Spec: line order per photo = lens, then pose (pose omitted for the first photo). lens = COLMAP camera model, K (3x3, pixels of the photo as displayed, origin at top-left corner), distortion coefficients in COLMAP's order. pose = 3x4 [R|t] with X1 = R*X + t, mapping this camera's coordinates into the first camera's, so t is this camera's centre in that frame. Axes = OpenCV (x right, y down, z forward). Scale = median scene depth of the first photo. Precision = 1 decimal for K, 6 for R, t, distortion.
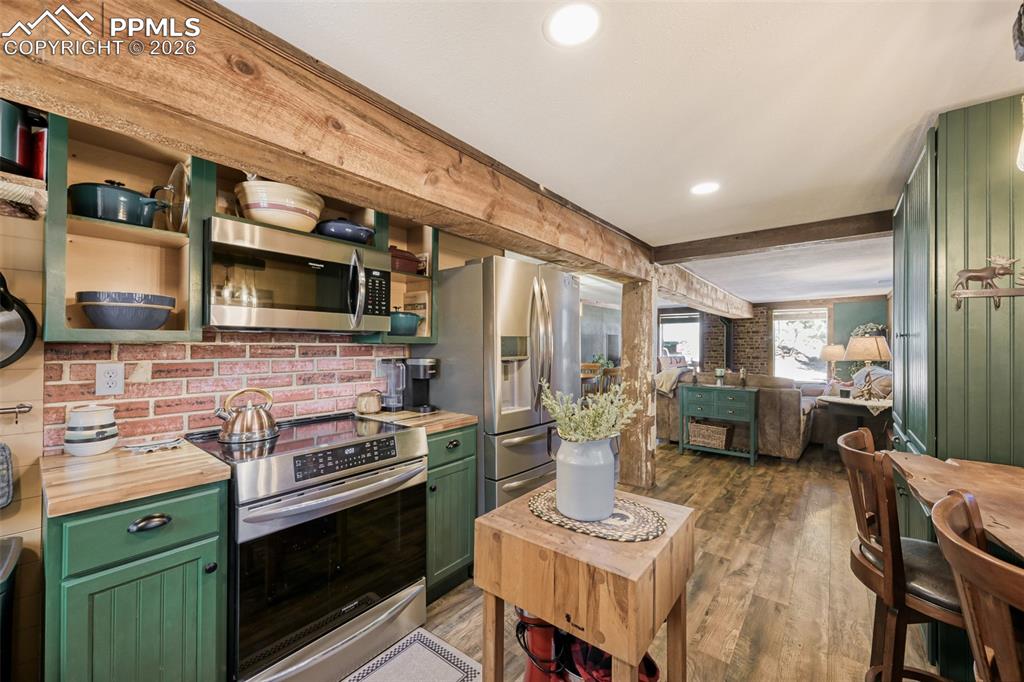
lens RADIAL K [[399.9, 0, 509.5], [0, 399.9, 344.4], [0, 0, 1]] dist [-0.003860, 0.001203]
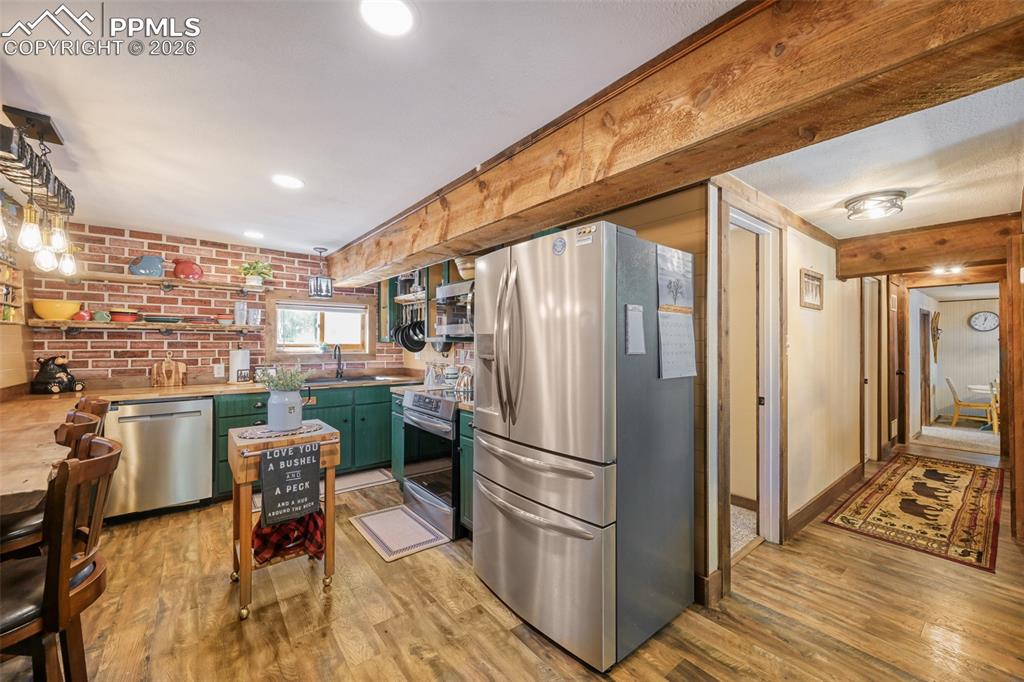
lens RADIAL K [[399.9, 0, 518.8], [0, 399.9, 341.5], [0, 0, 1]] dist [-0.003860, 0.001203]
pose [[-0.204704, -0.007986, -0.978791, 0.469615], [-0.001516, 0.999968, -0.007841, 0.002755], [0.978823, -0.000121, -0.204710, 0.636115]]
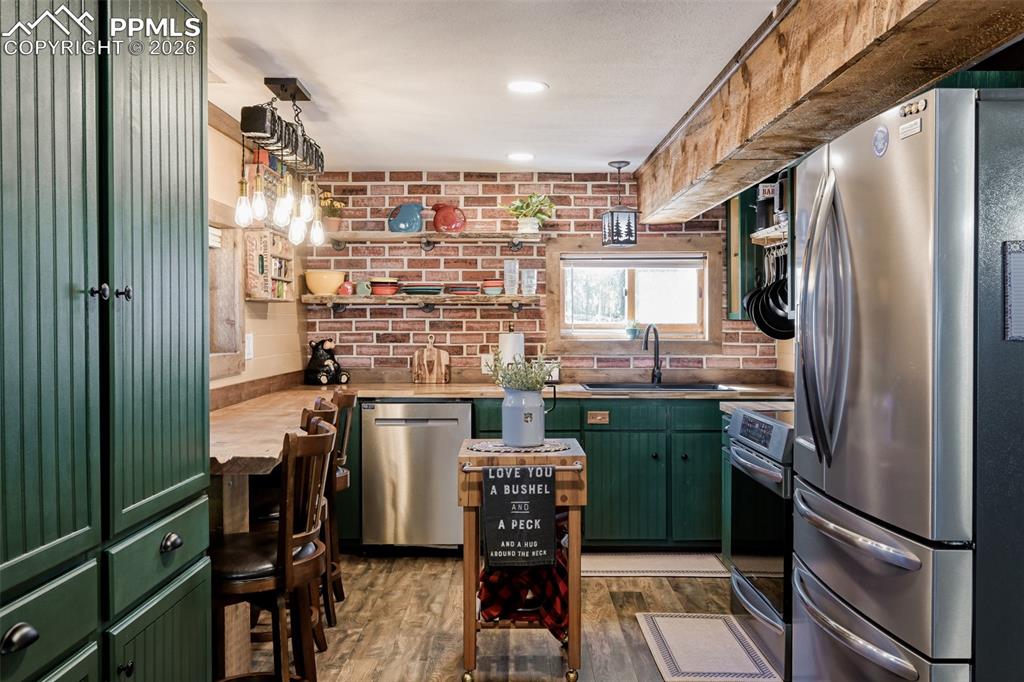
lens RADIAL K [[893.4, 0, 504.5], [0, 893.4, 332.7], [0, 0, 1]] dist [0.011083, -0.003835]
pose [[-0.788141, 0.004083, -0.615482, 0.529974], [-0.000537, 0.999973, 0.007321, 0.005074], [0.615495, 0.006101, -0.788117, 0.846828]]
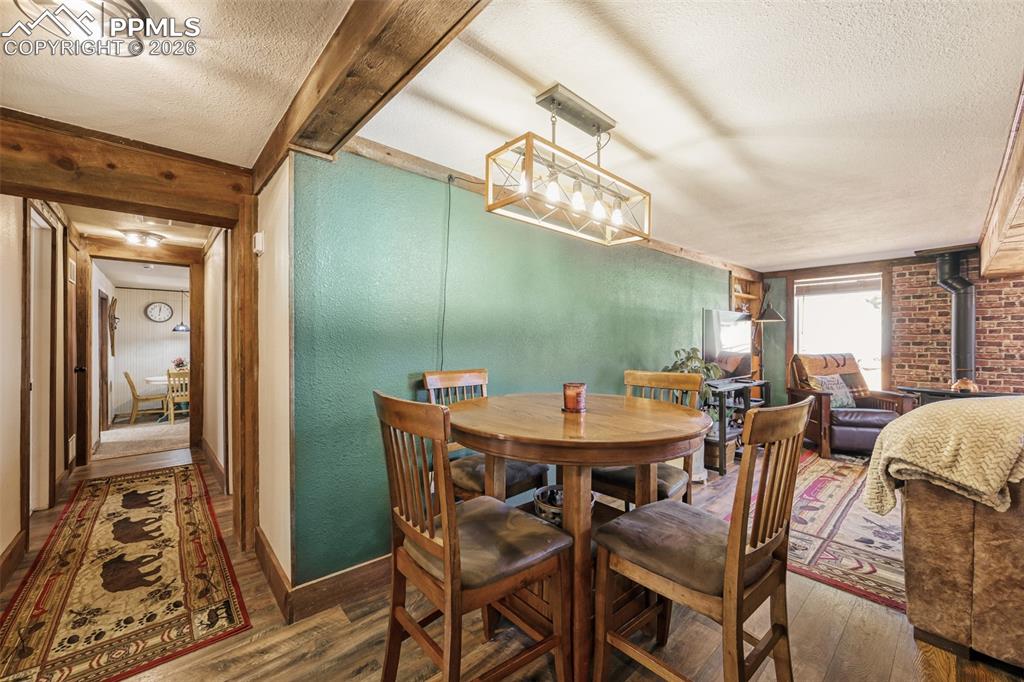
lens RADIAL K [[399.9, 0, 507.6], [0, 399.9, 341.1], [0, 0, 1]] dist [-0.003860, 0.001203]
pose [[0.986635, -0.001089, -0.162941, 0.141076], [0.001152, 0.999999, 0.000297, 0.023672], [0.162941, -0.000480, 0.986636, 0.796236]]
